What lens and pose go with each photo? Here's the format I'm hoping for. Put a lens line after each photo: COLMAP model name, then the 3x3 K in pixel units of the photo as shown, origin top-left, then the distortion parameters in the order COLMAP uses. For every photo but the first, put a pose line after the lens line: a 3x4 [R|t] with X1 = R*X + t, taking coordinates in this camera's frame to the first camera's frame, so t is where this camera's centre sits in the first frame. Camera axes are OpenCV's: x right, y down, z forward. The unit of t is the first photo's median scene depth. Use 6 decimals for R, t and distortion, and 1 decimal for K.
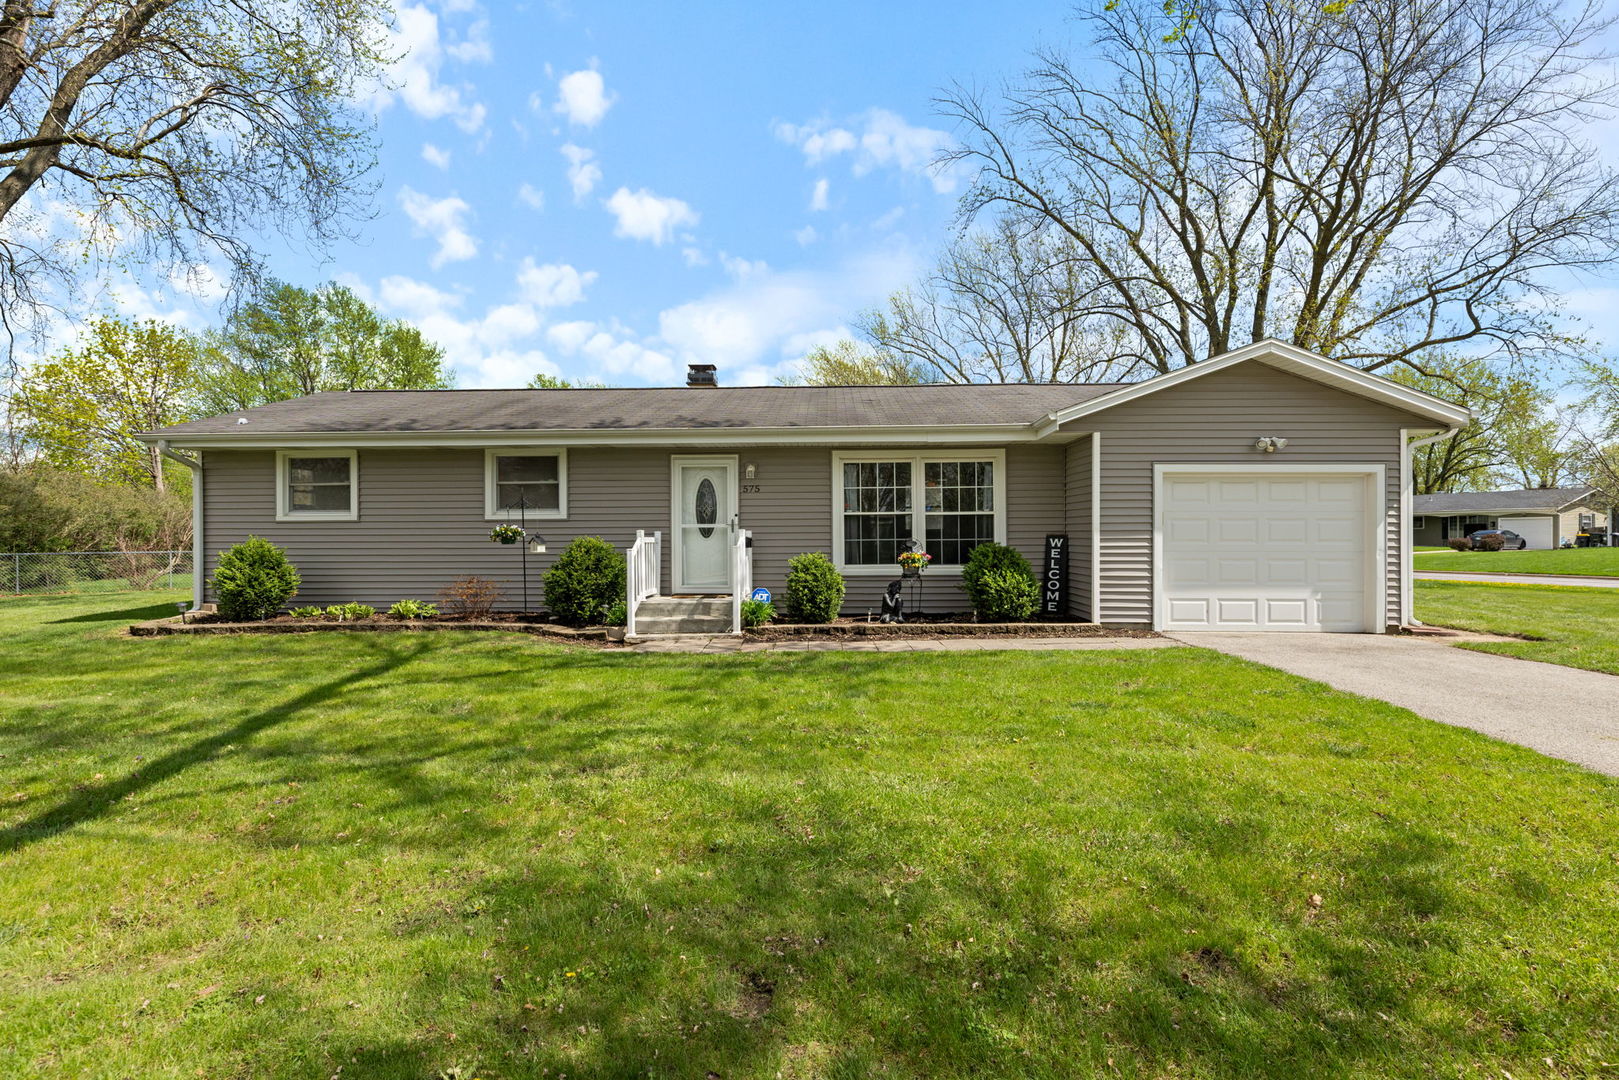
lens RADIAL K [[729.7, 0, 809.5], [0, 729.7, 540.0], [0, 0, 1]] dist [0.002584, 0.000361]
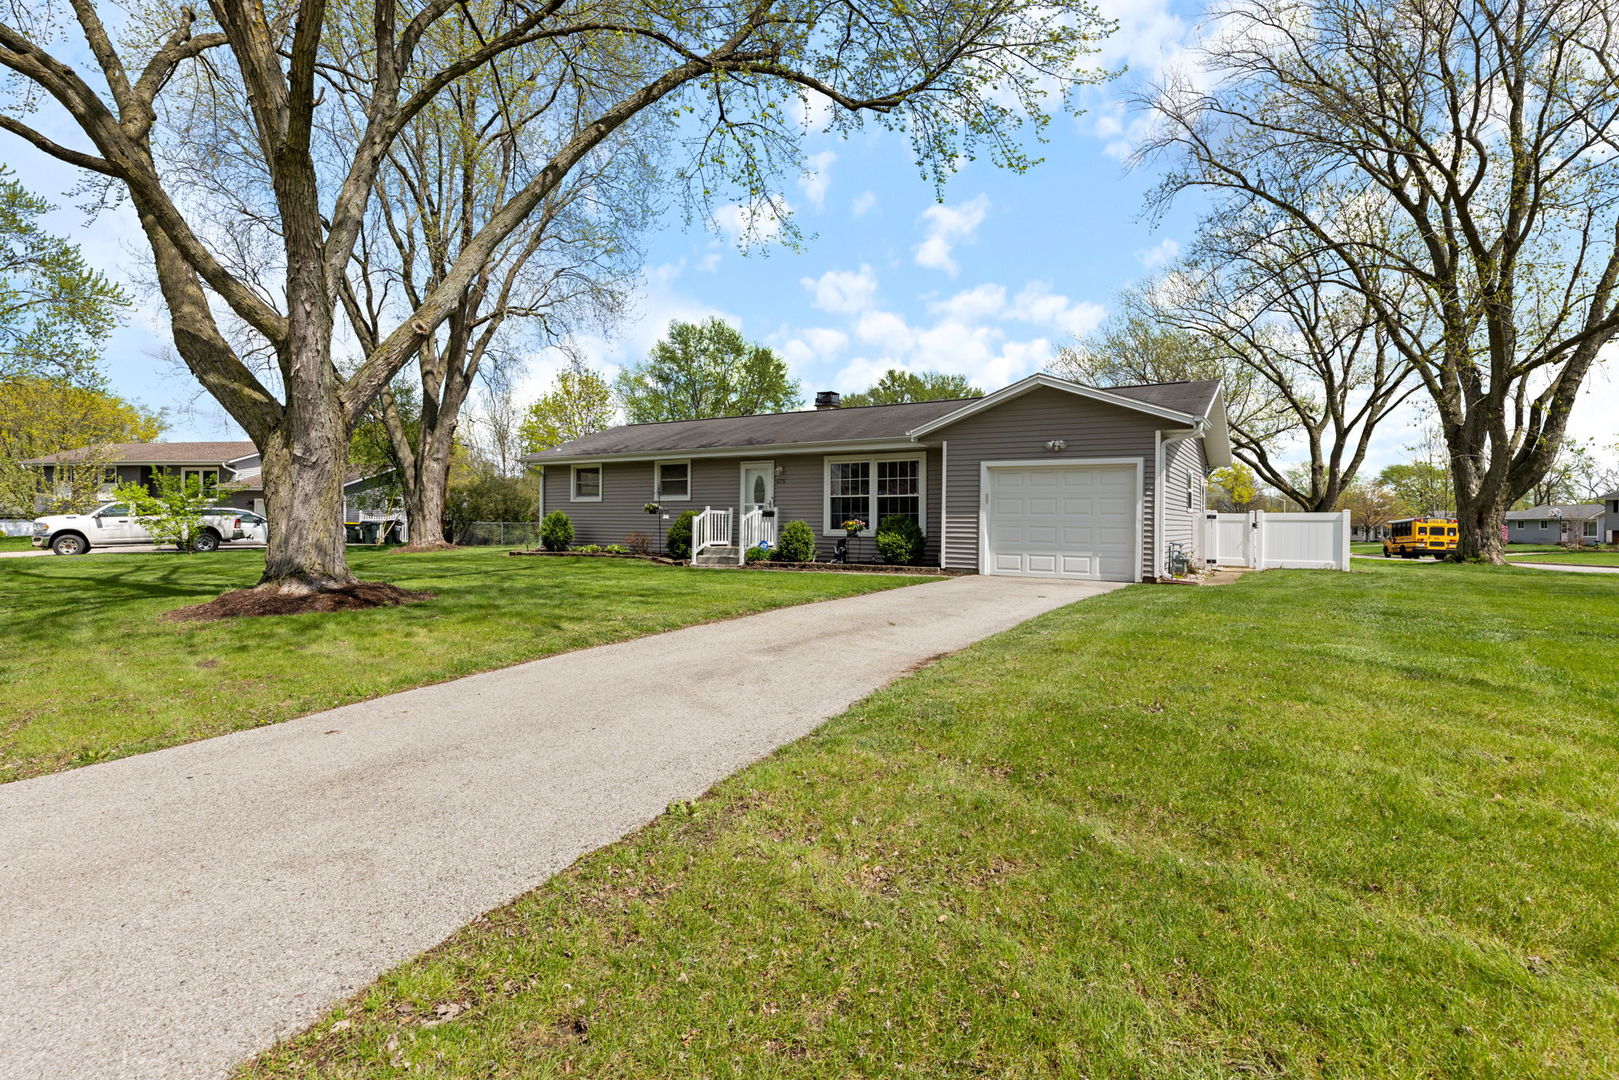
lens RADIAL K [[819.4, 0, 816.7], [0, 819.4, 528.0], [0, 0, 1]] dist [0.000073, -0.000015]
pose [[0.865557, 0.013595, -0.500625, 0.897267], [-0.016801, 0.999857, -0.001895, 0.034830], [0.500528, 0.010051, 0.865662, -0.525715]]
